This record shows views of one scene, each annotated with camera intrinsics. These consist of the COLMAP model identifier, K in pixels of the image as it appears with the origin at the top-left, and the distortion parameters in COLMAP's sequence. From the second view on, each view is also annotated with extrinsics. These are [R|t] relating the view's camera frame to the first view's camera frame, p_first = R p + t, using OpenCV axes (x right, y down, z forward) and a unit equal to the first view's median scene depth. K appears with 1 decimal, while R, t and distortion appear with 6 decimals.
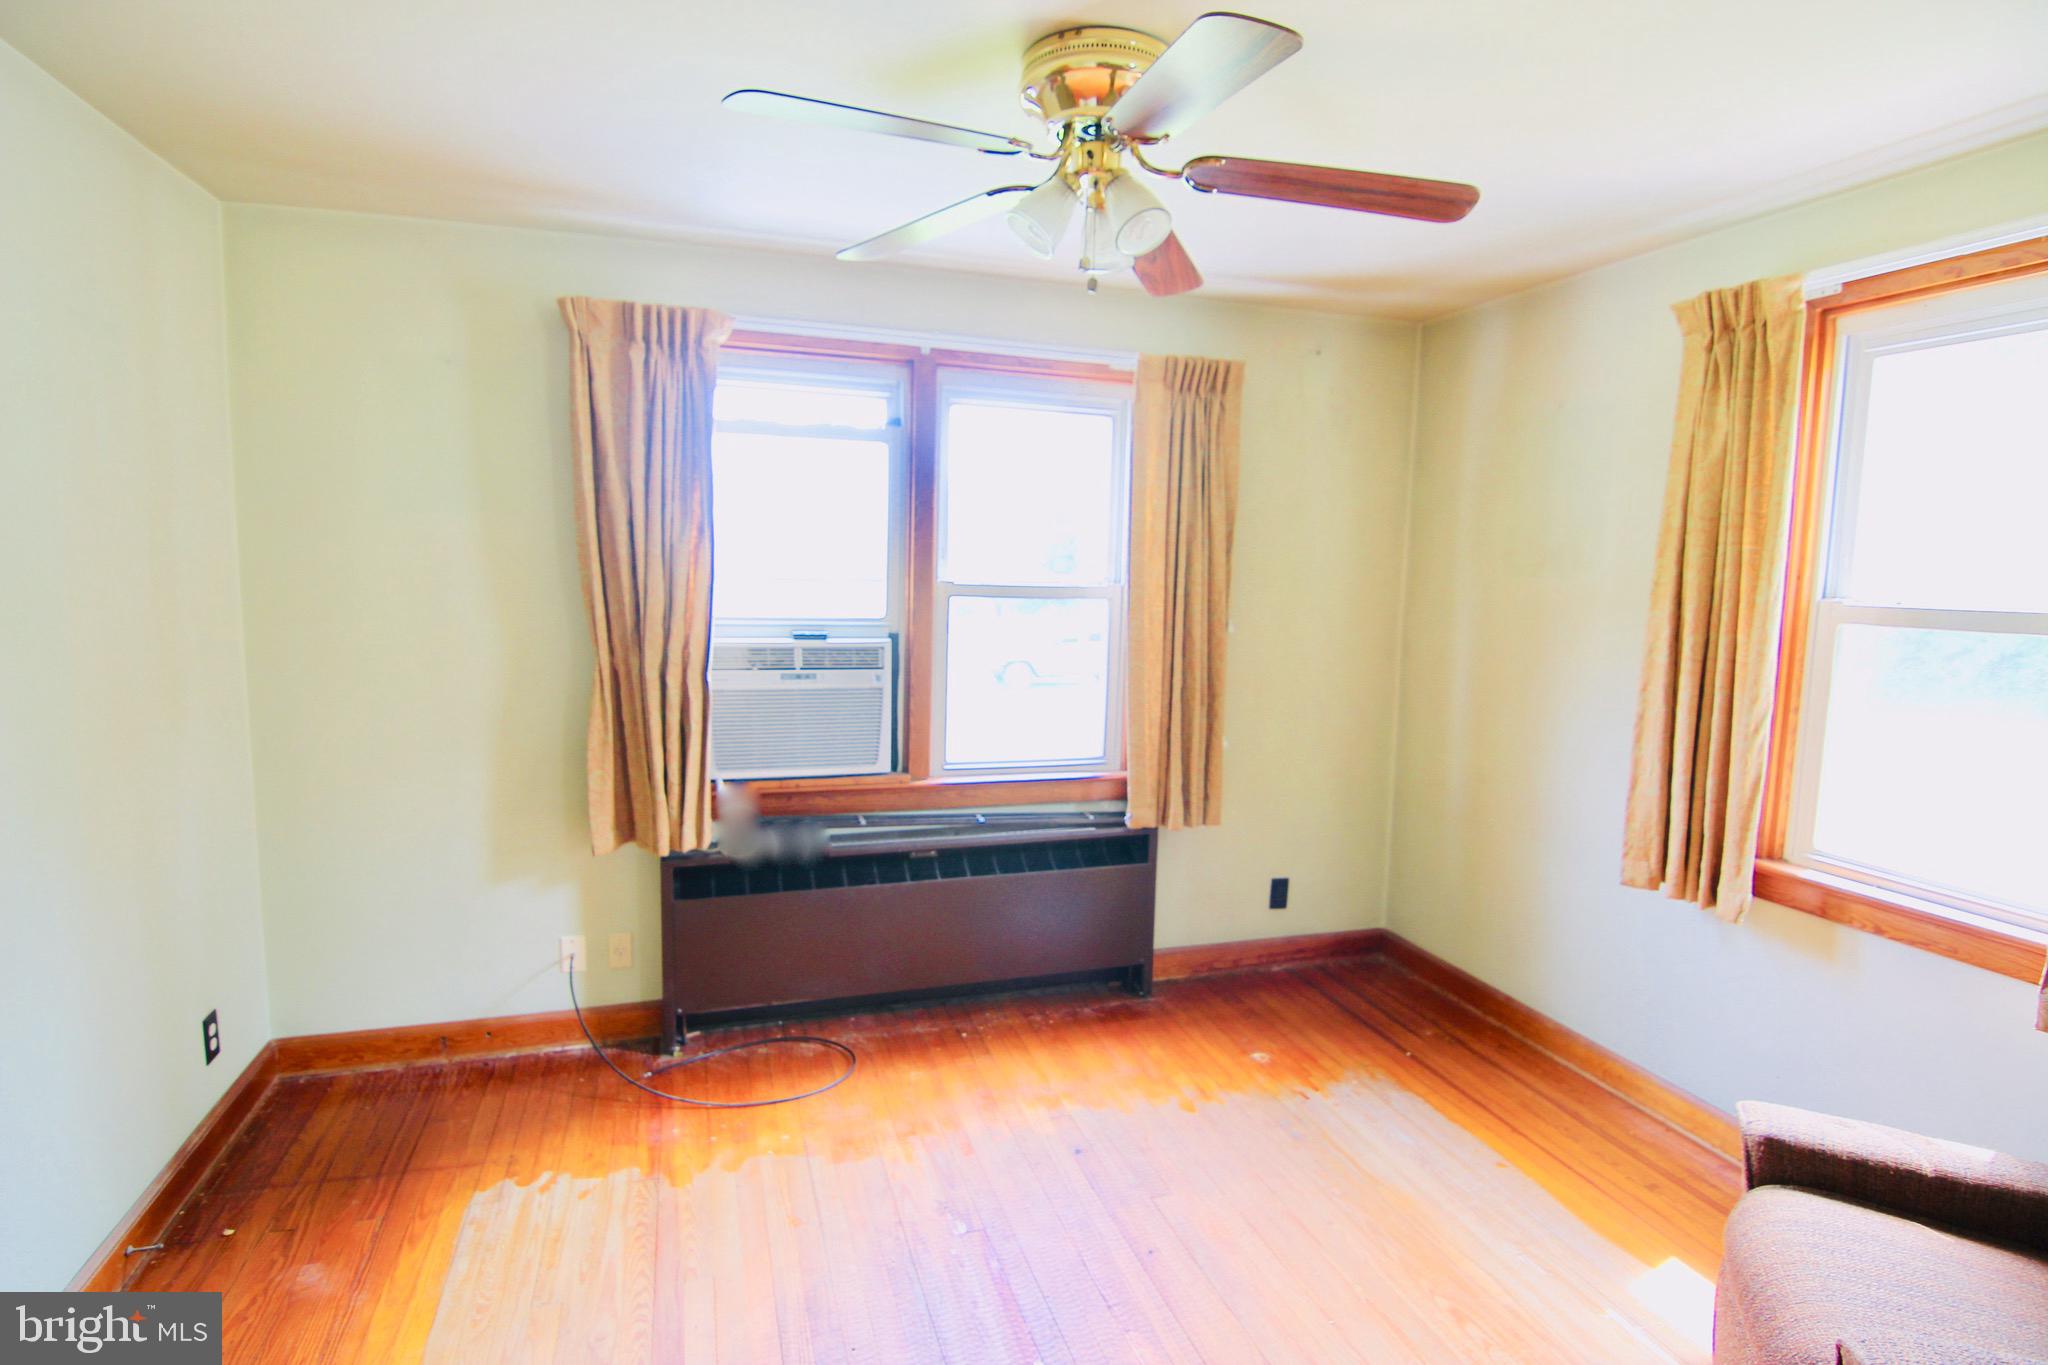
lens RADIAL K [[1032.1, 0, 1019.3], [0, 1032.1, 671.8], [0, 0, 1]] dist [-0.029810, 0.000382]
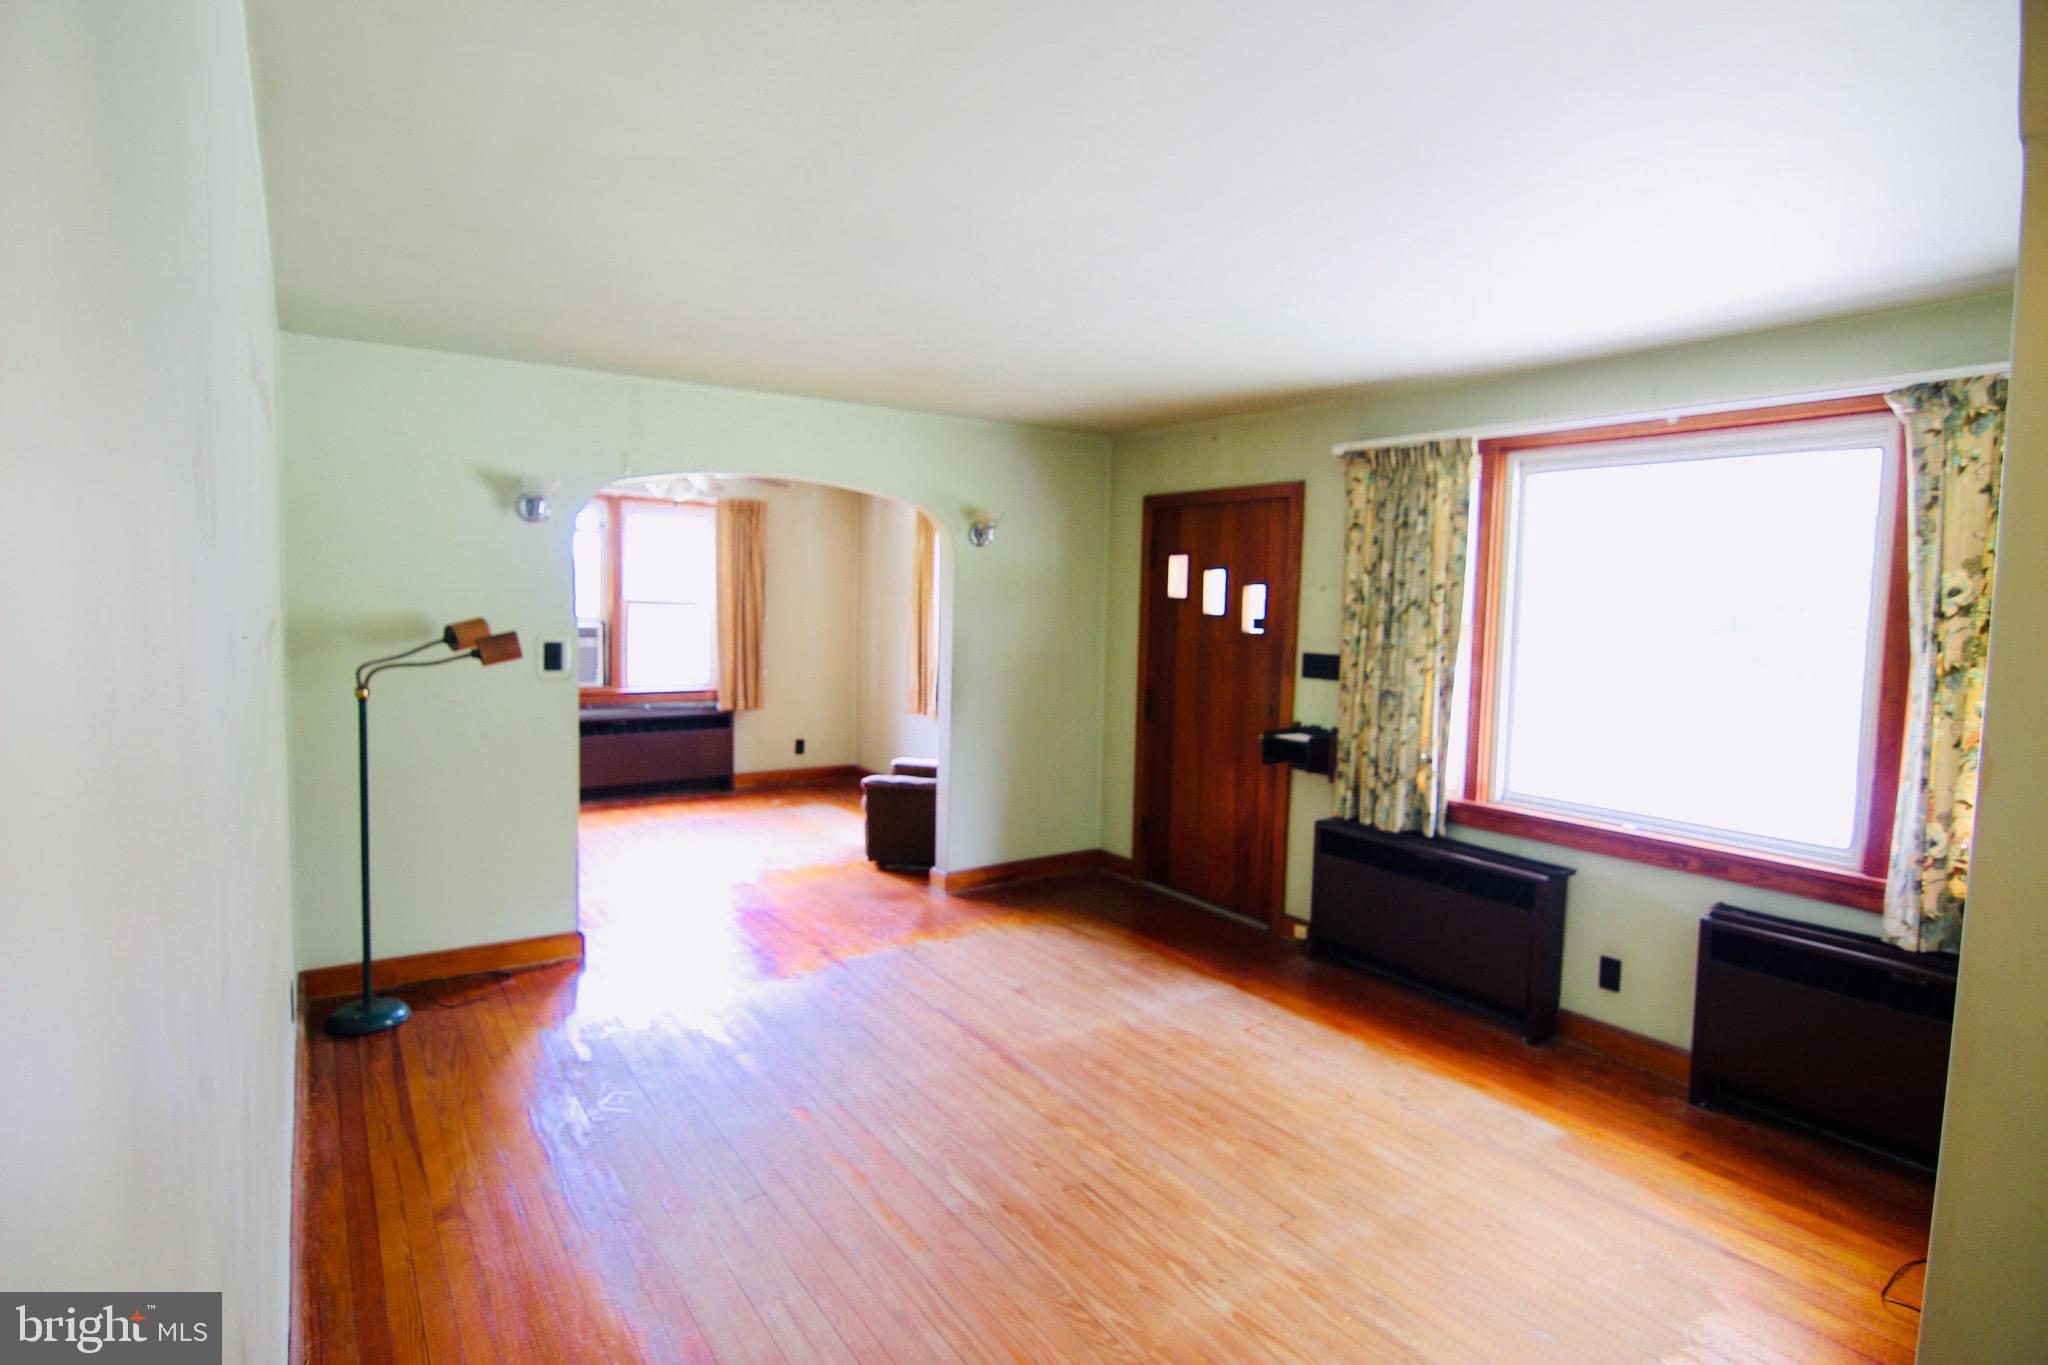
lens RADIAL K [[1032.1, 0, 1019.3], [0, 1032.1, 671.8], [0, 0, 1]] dist [-0.029810, 0.000382]
pose [[0.958698, -0.021757, 0.283592, 0.100515], [0.024215, 0.999693, -0.005164, 0.095133], [-0.283393, 0.011817, 0.958931, -1.294272]]
